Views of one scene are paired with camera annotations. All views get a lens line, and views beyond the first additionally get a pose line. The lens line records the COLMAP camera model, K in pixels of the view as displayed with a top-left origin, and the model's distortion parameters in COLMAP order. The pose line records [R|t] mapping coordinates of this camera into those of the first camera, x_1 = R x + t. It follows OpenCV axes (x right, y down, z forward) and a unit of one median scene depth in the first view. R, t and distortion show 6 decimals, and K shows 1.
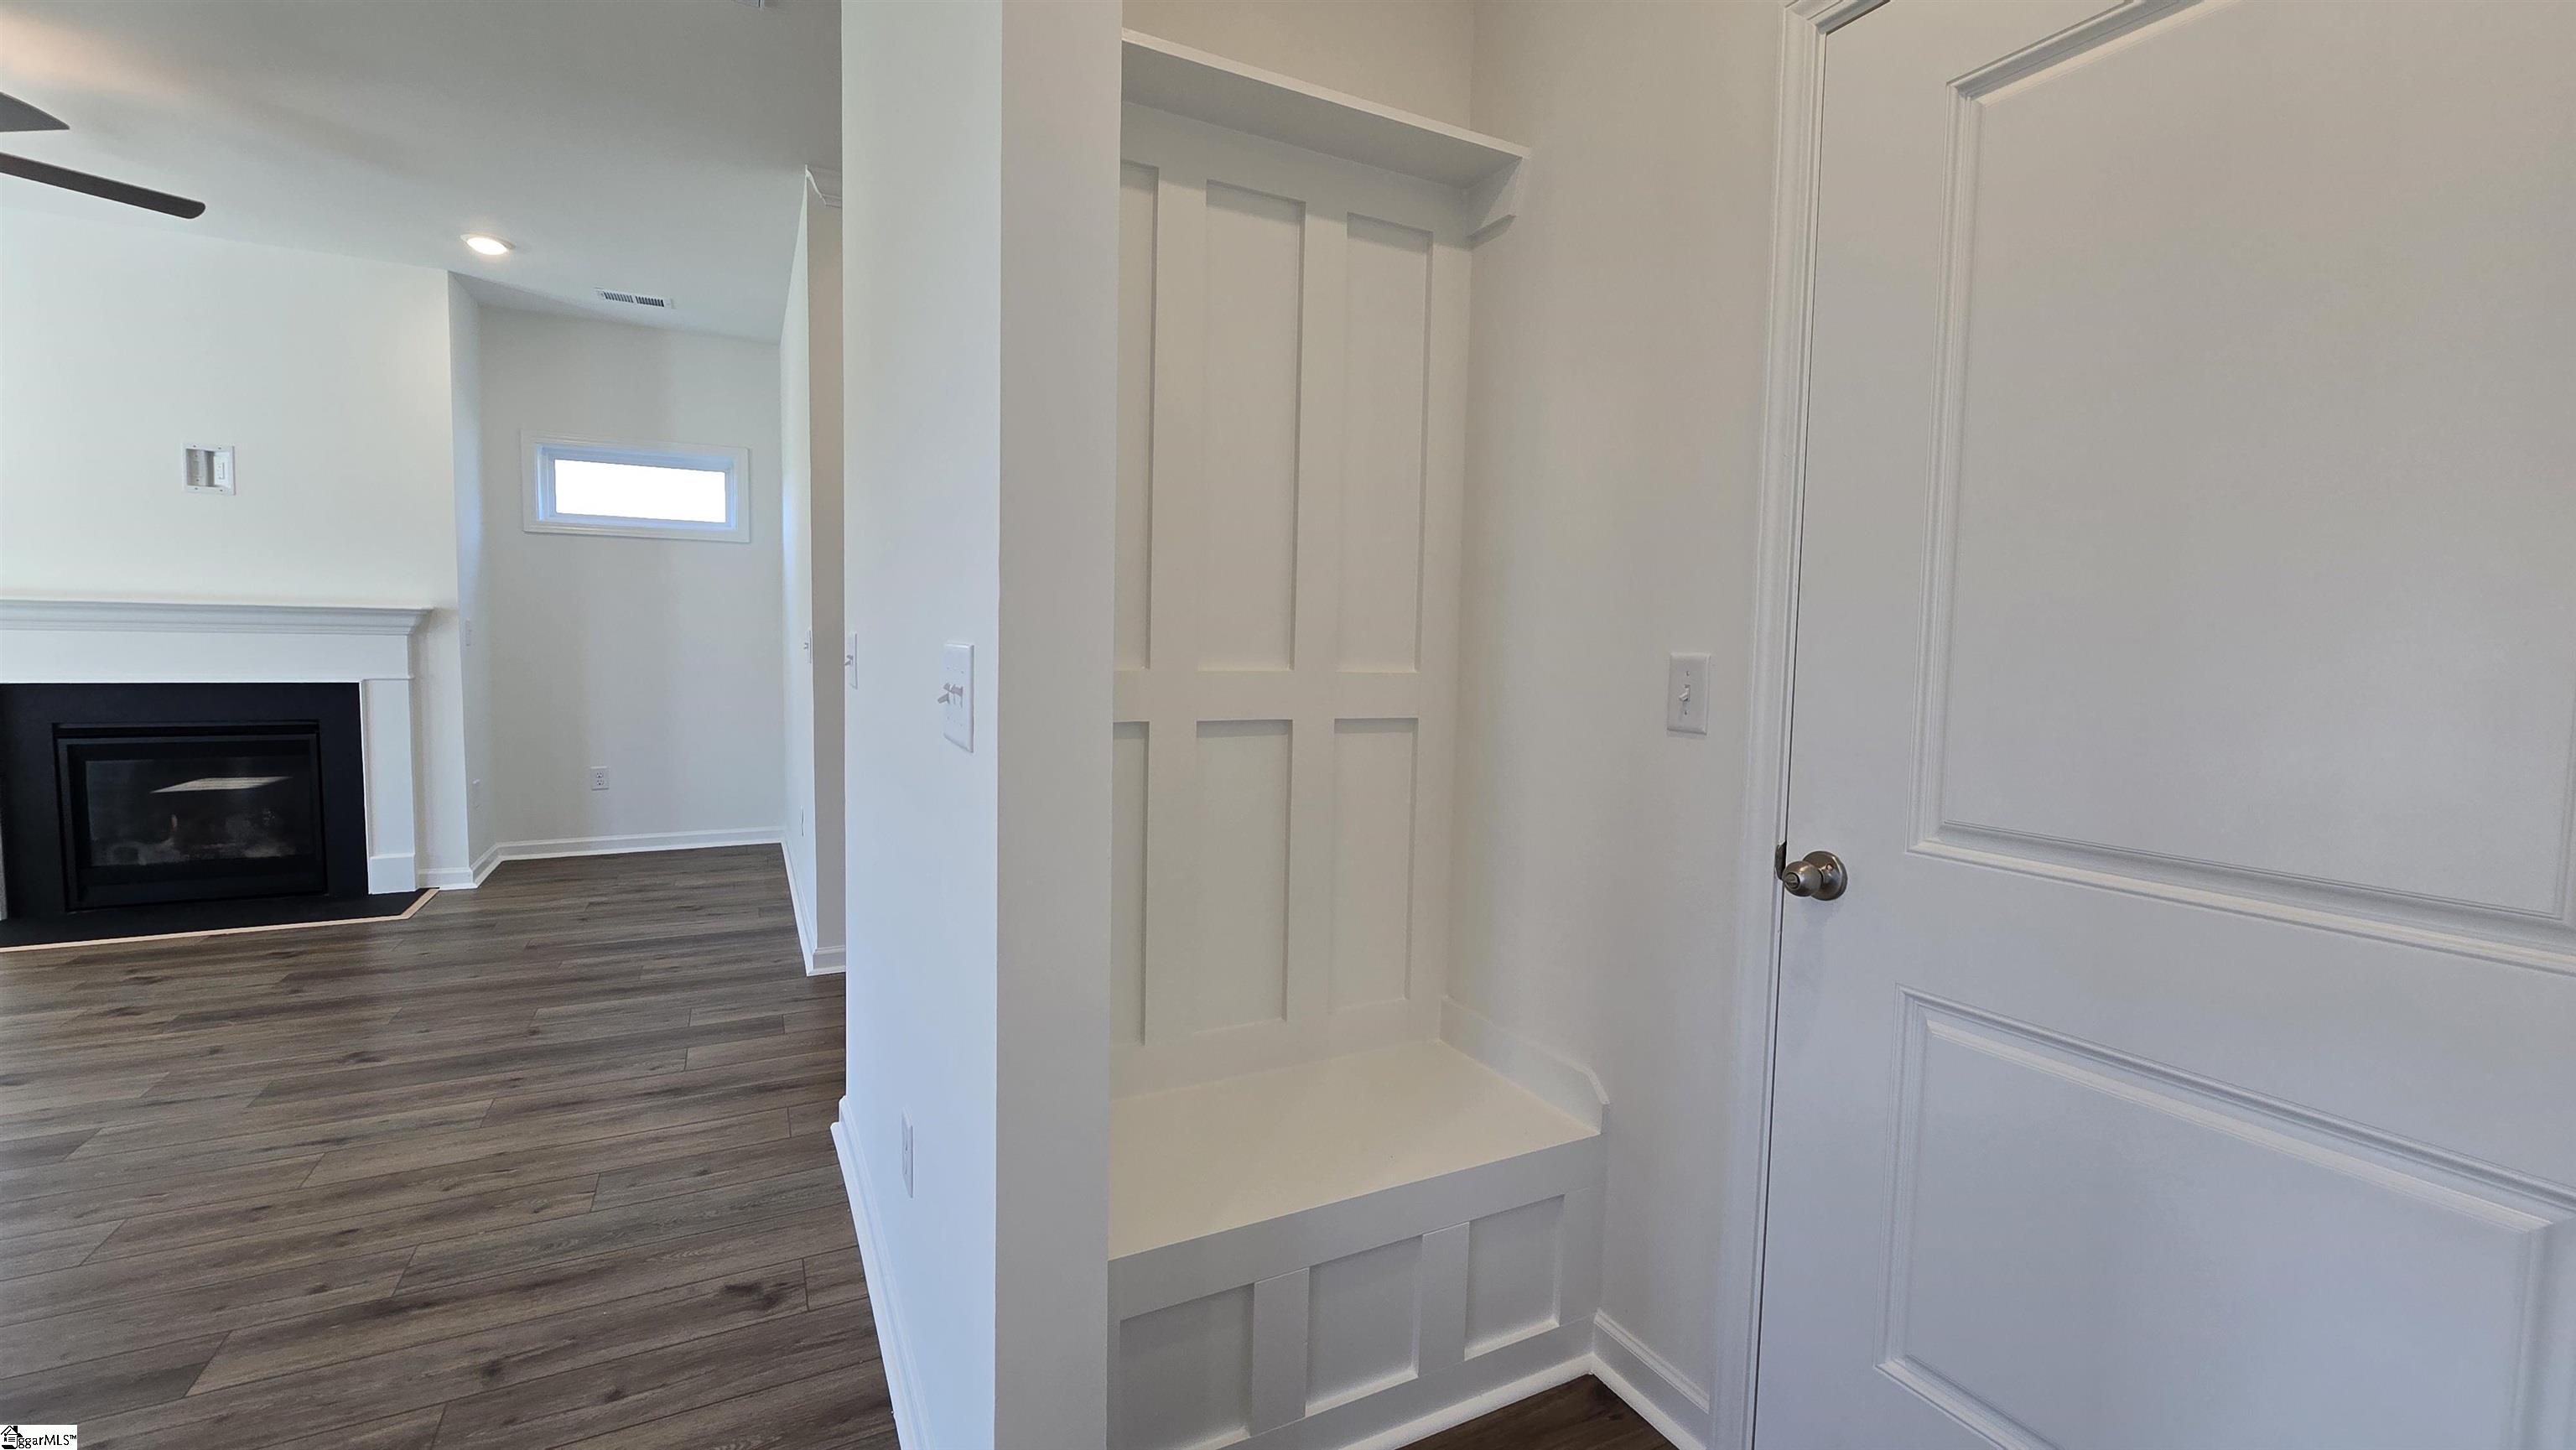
lens RADIAL K [[1055.1, 0, 1285.2], [0, 1055.1, 711.2], [0, 0, 1]] dist [-0.003240, -0.000287]
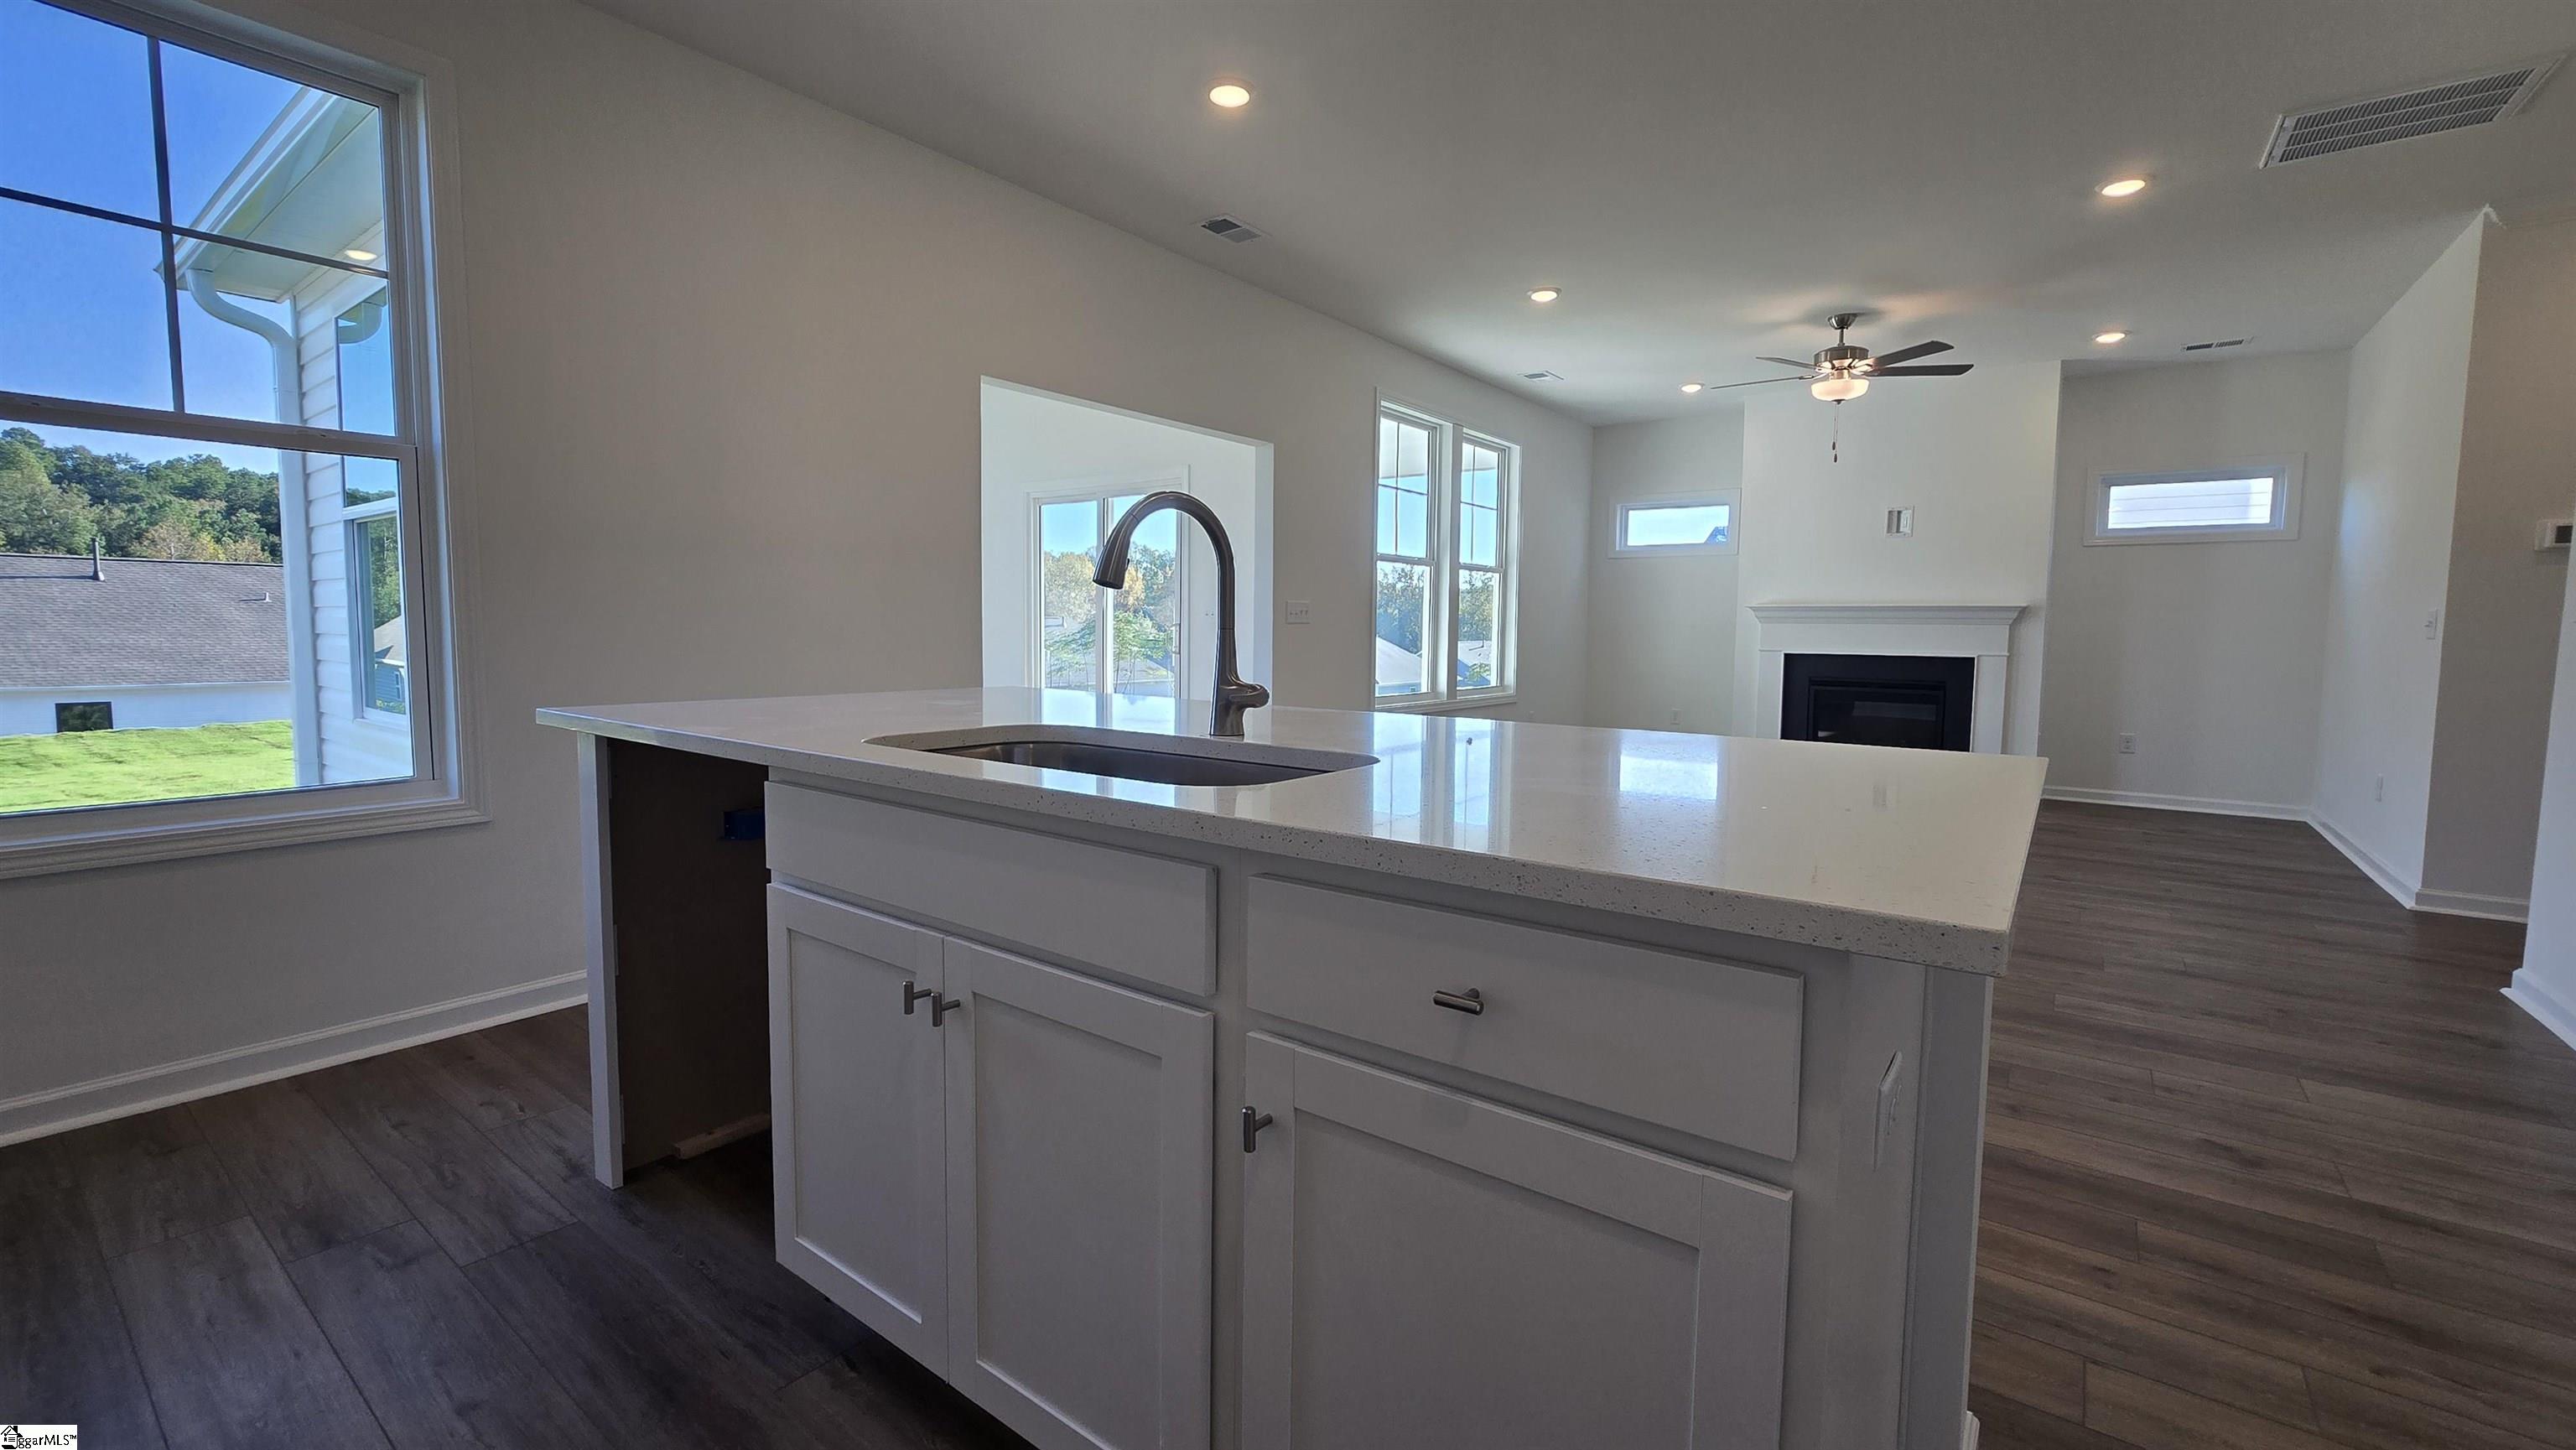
lens RADIAL K [[1055.1, 0, 1285.2], [0, 1055.1, 711.2], [0, 0, 1]] dist [-0.003240, -0.000287]
pose [[0.435091, 0.055744, -0.898659, 0.030740], [-0.067032, 0.997317, 0.029410, 0.082744], [0.897888, 0.047443, 0.437660, -0.604724]]
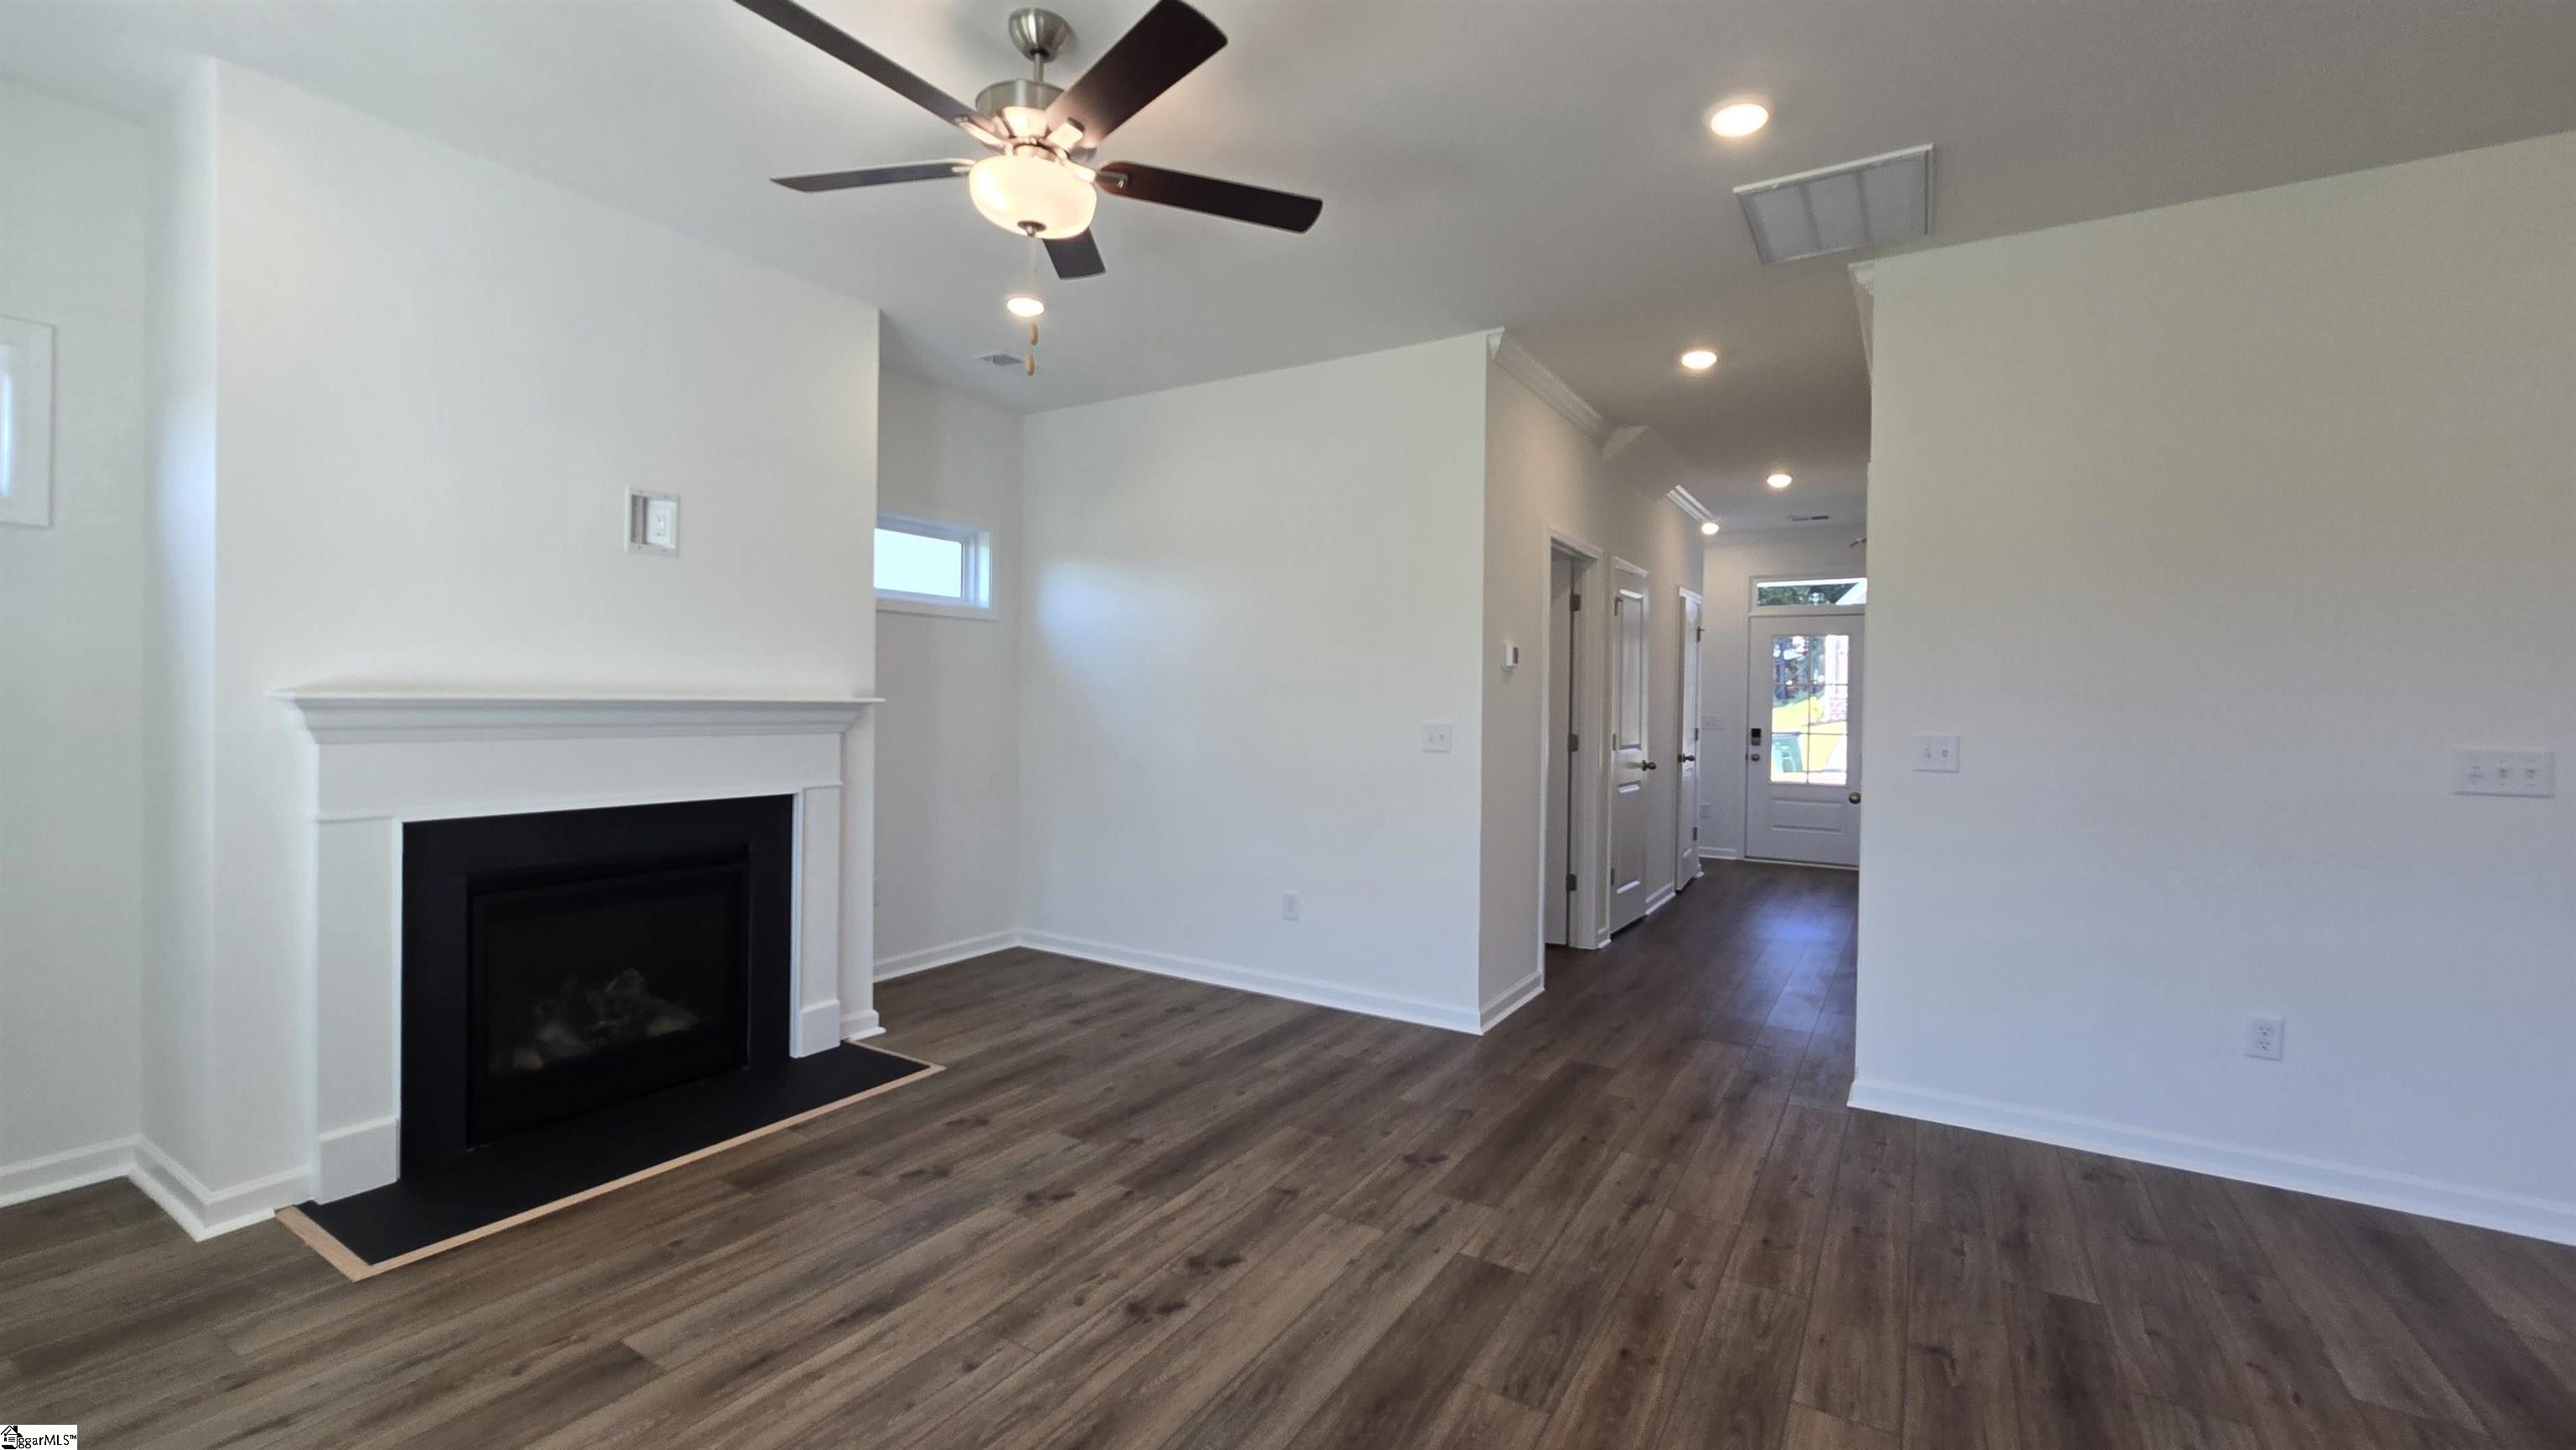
lens RADIAL K [[1055.1, 0, 1285.2], [0, 1055.1, 711.2], [0, 0, 1]] dist [-0.003240, -0.000287]
pose [[0.863814, -0.019890, 0.503418, -1.154101], [0.048648, 0.997844, -0.044051, -0.044075], [-0.501457, 0.062542, 0.862919, 0.138012]]
